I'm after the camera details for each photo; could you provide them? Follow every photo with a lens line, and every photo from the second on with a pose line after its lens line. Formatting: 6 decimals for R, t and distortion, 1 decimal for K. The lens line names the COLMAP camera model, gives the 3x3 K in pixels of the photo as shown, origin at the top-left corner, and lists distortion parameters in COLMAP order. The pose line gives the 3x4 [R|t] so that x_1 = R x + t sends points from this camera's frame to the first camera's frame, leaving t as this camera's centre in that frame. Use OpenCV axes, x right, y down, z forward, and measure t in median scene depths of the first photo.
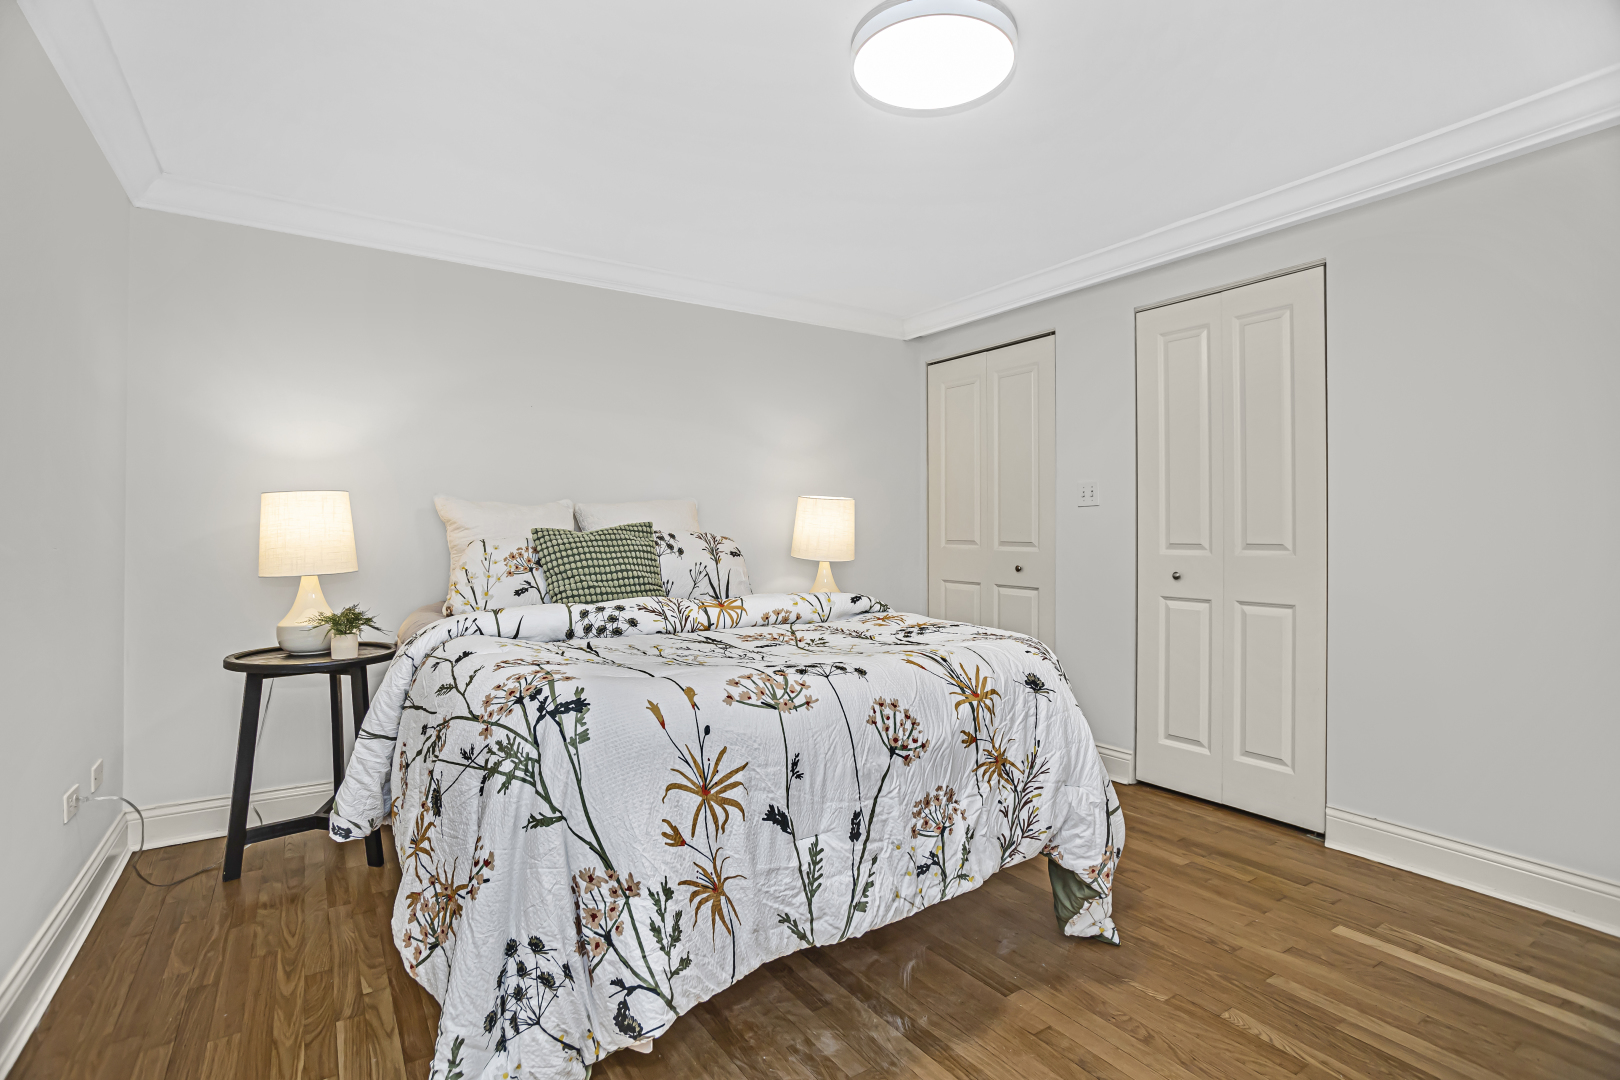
lens RADIAL K [[774.7, 0, 800.7], [0, 774.7, 530.5], [0, 0, 1]] dist [-0.067644, 0.037528]
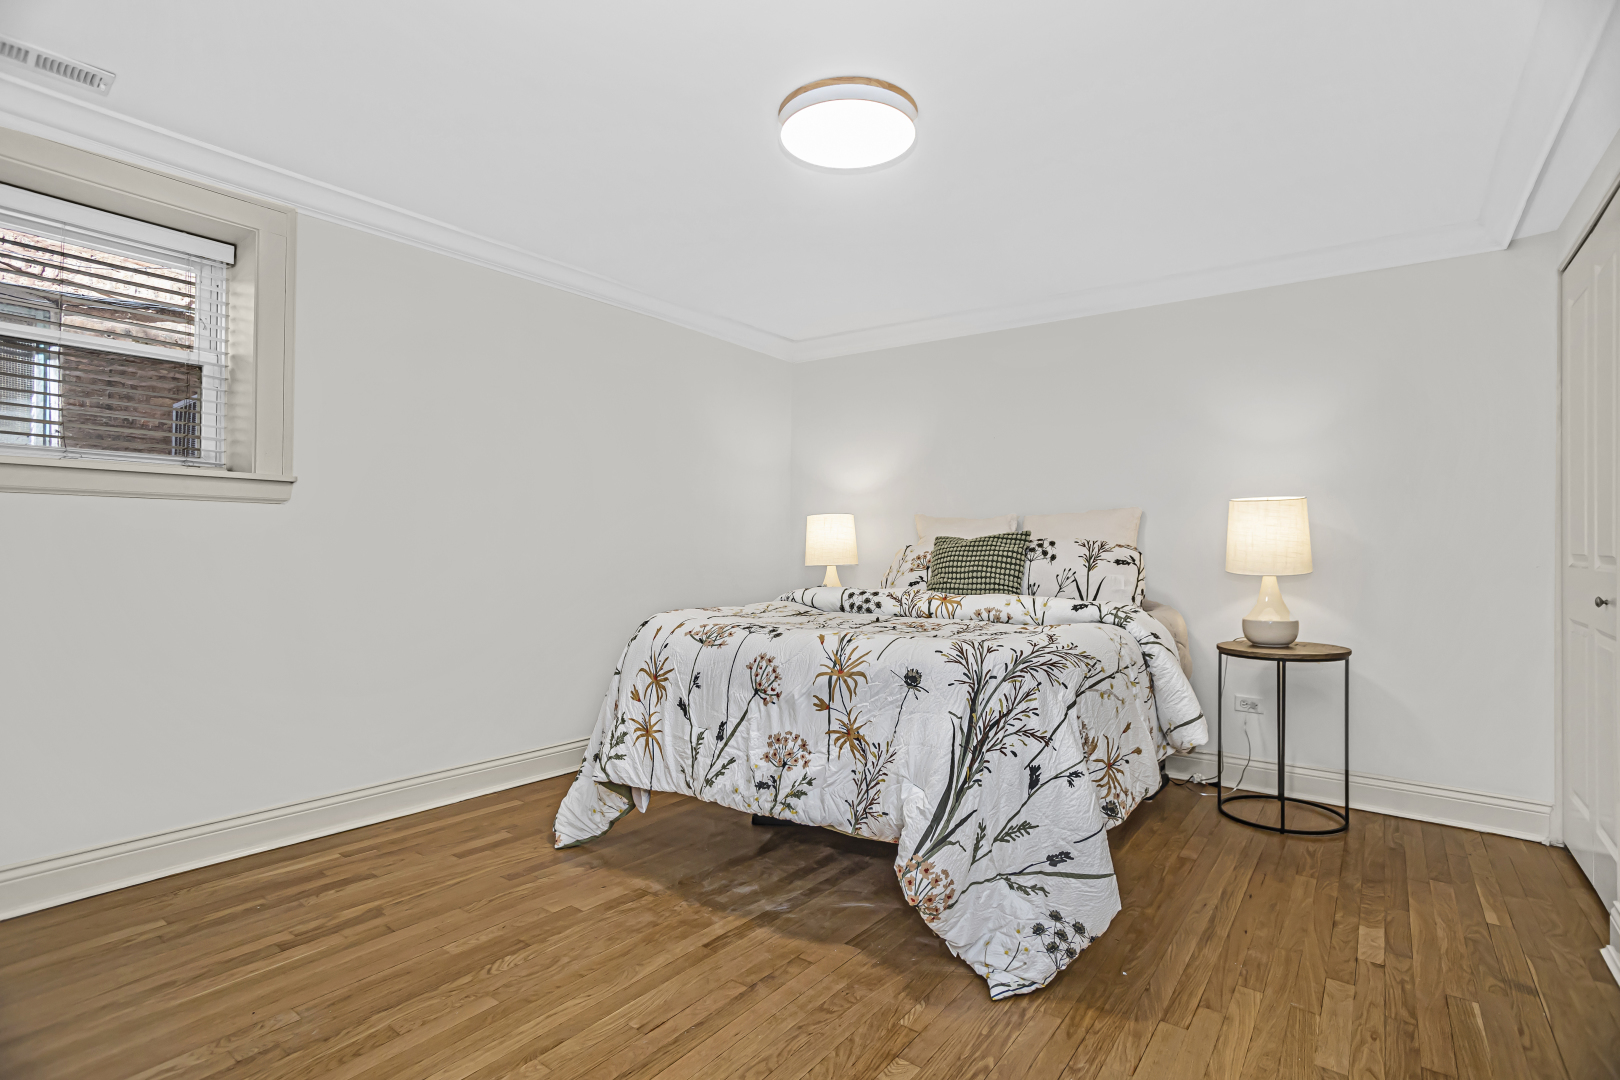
lens RADIAL K [[774.7, 0, 800.7], [0, 774.7, 530.5], [0, 0, 1]] dist [-0.067644, 0.037528]
pose [[0.358119, -0.014147, -0.933569, 1.318888], [-0.007431, 0.999810, -0.018002, 0.020451], [0.933646, 0.013385, 0.357946, 0.524851]]
